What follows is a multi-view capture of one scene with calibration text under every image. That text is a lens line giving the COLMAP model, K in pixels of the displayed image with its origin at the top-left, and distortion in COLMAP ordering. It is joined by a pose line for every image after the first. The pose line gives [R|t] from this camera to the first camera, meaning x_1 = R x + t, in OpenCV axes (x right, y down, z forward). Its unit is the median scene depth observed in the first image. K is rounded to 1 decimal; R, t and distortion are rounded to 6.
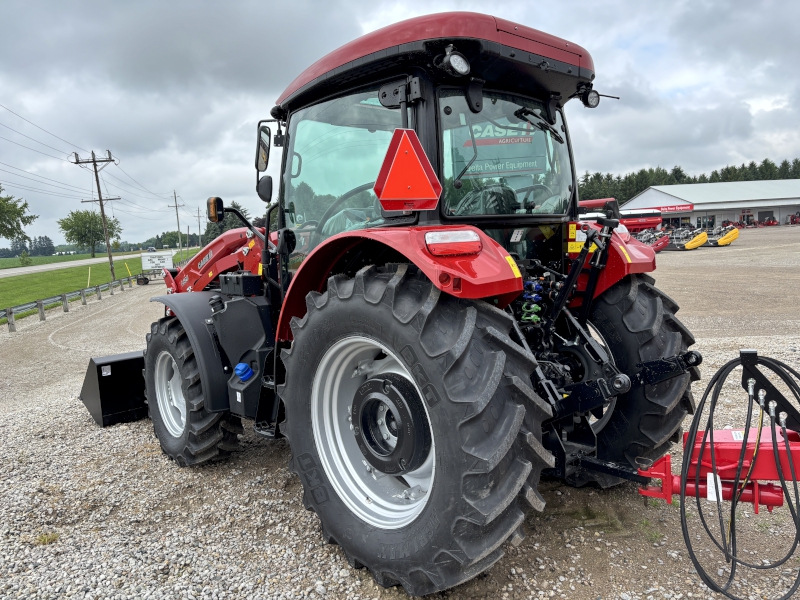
lens RADIAL K [[608.1, 0, 400.0], [0, 608.1, 300.0], [0, 0, 1]] dist [0.039904, -0.078221]
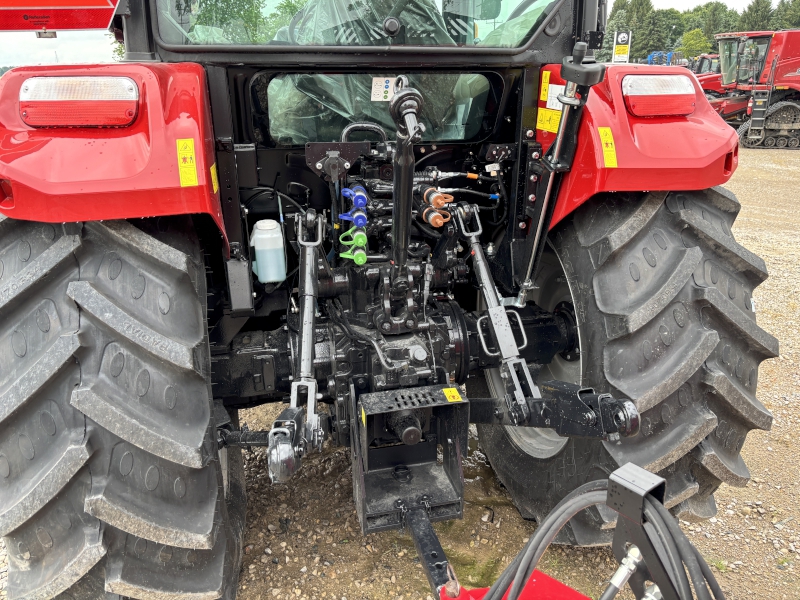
lens RADIAL K [[608.1, 0, 400.0], [0, 608.1, 300.0], [0, 0, 1]] dist [0.039904, -0.078221]
pose [[0.859128, 0.204541, -0.469108, 0.446181], [-0.071037, 0.955444, 0.286497, -0.079636], [0.506807, -0.212813, 0.835378, 0.489689]]
